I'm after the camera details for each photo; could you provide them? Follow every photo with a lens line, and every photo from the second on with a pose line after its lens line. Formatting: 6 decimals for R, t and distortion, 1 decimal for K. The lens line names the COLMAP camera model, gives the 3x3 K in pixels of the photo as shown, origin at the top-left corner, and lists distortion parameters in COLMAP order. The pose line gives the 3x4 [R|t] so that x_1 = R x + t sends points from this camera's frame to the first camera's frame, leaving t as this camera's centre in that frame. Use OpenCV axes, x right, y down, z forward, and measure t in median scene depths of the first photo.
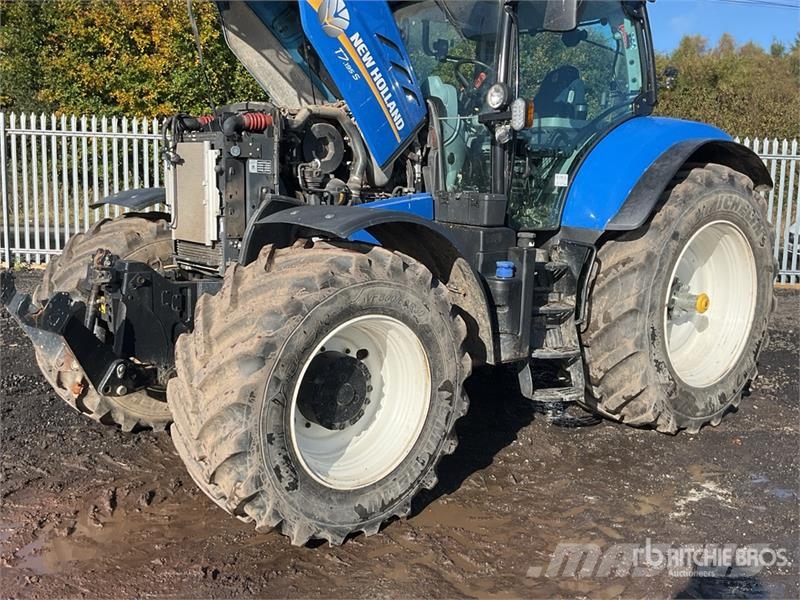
lens RADIAL K [[811.7, 0, 400.0], [0, 811.7, 300.0], [0, 0, 1]] dist [0.157533, -0.378872]
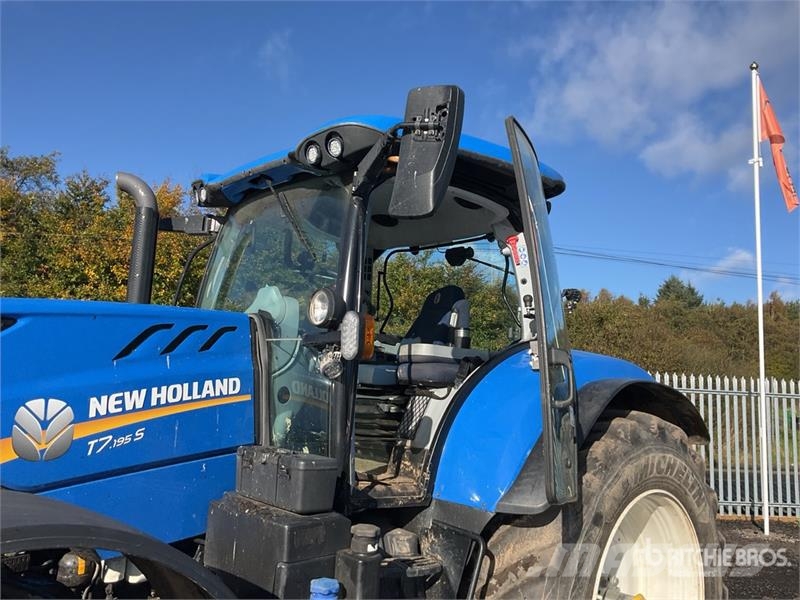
lens RADIAL K [[654.6, 0, 400.9], [0, 654.6, 297.1], [0, 0, 1]] dist [0.096687, -0.163255]
pose [[0.997391, 0.033044, 0.064182, 0.125019], [-0.013243, 0.957749, -0.287300, -0.090675], [-0.070964, 0.285700, 0.955688, 0.415871]]
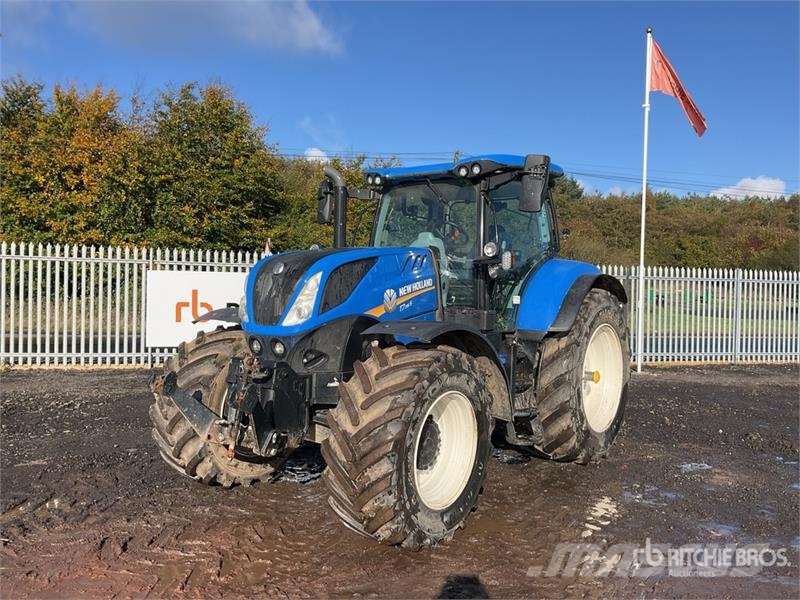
lens RADIAL K [[644.3, 0, 400.0], [0, 644.3, 300.0], [0, 0, 1]] dist [0.109993, -0.208777]
pose [[0.974975, -0.010907, 0.222048, -0.280865], [0.038500, 0.991988, -0.120319, -0.006450], [-0.218957, 0.125857, 0.967584, -0.135215]]
